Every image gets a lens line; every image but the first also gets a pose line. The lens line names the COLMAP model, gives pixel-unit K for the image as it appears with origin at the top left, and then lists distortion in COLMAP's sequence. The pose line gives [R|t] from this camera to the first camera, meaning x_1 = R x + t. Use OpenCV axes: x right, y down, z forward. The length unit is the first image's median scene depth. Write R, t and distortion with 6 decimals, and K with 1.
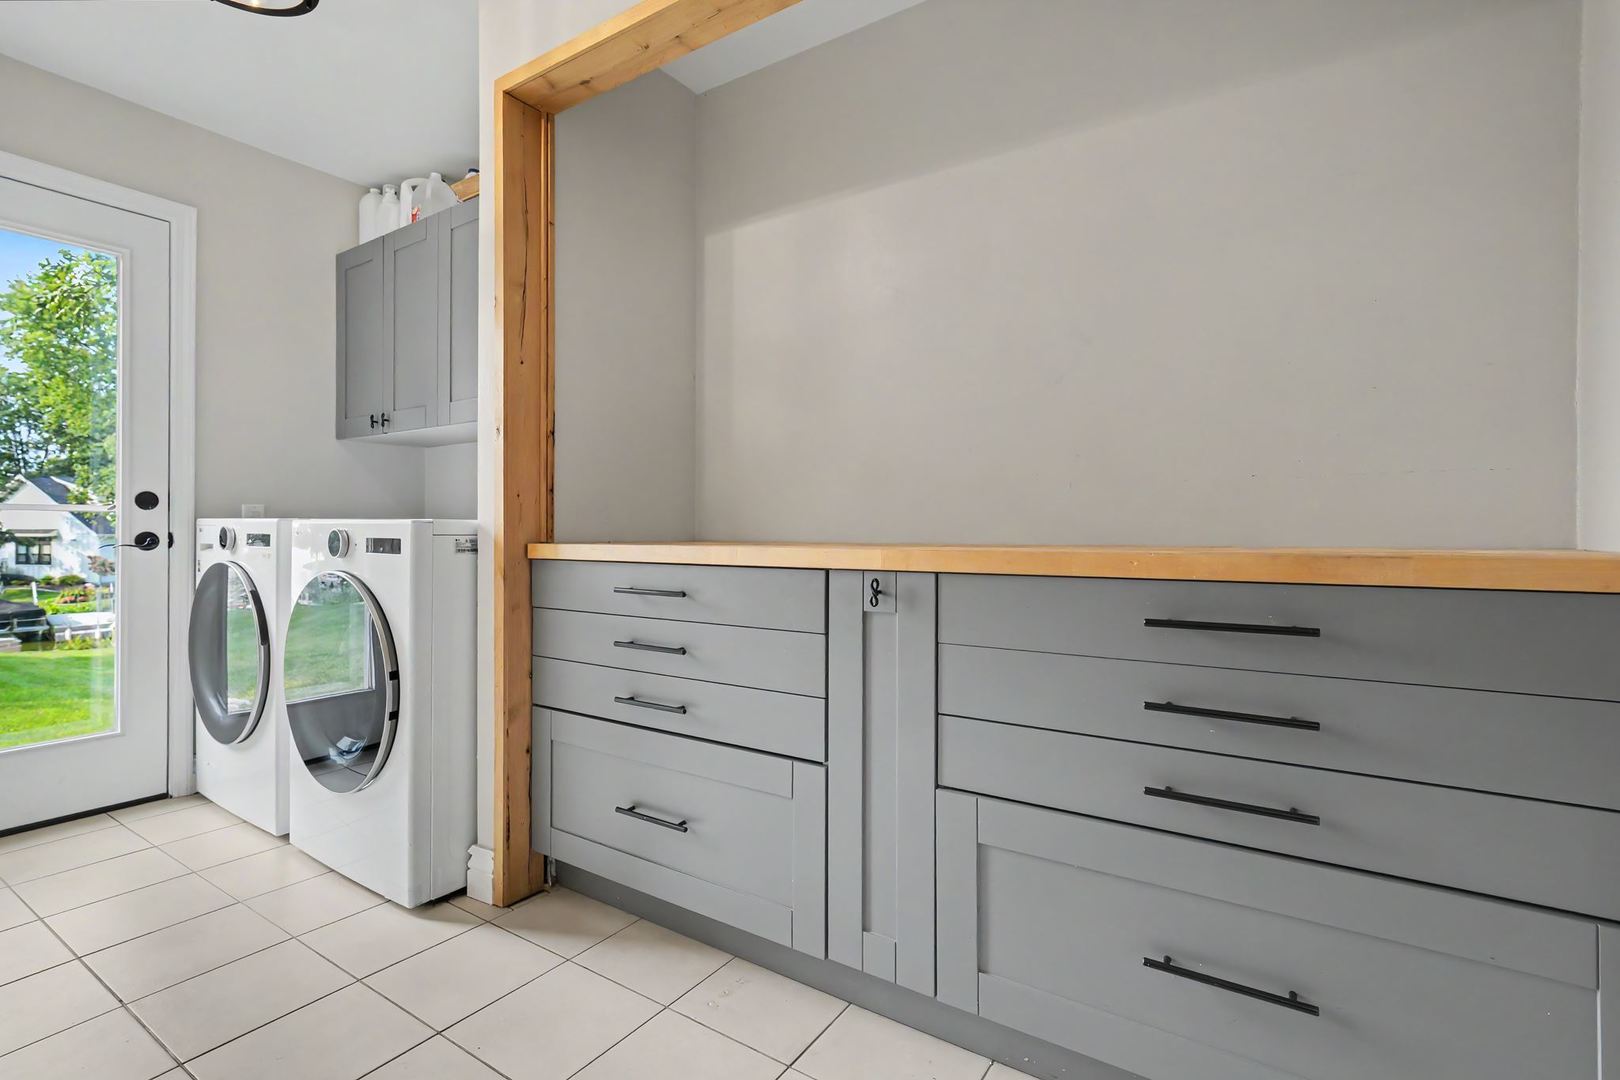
lens RADIAL K [[783.3, 0, 811.4], [0, 783.3, 533.2], [0, 0, 1]] dist [-0.002751, 0.003989]
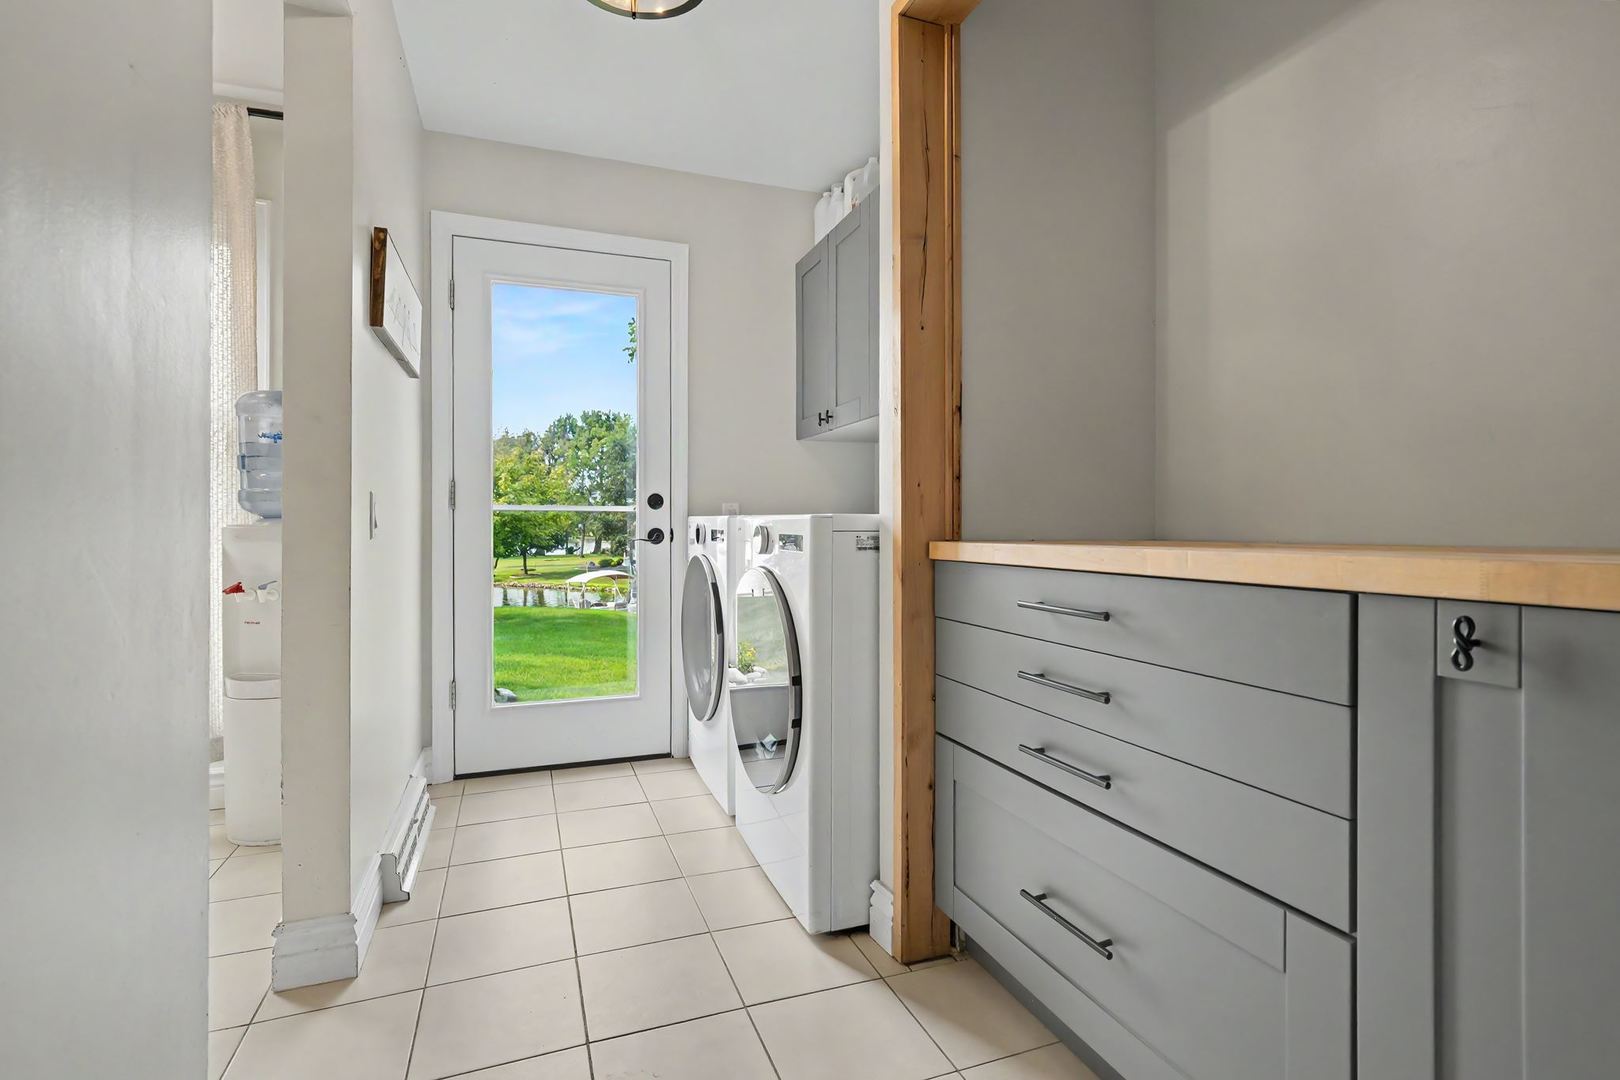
lens RADIAL K [[783.3, 0, 805.3], [0, 783.3, 528.3], [0, 0, 1]] dist [-0.002751, 0.003989]
pose [[0.814378, -0.000398, -0.580335, 0.019318], [-0.001002, 0.999997, -0.002093, 0.000908], [0.580334, 0.002286, 0.814375, 0.234394]]
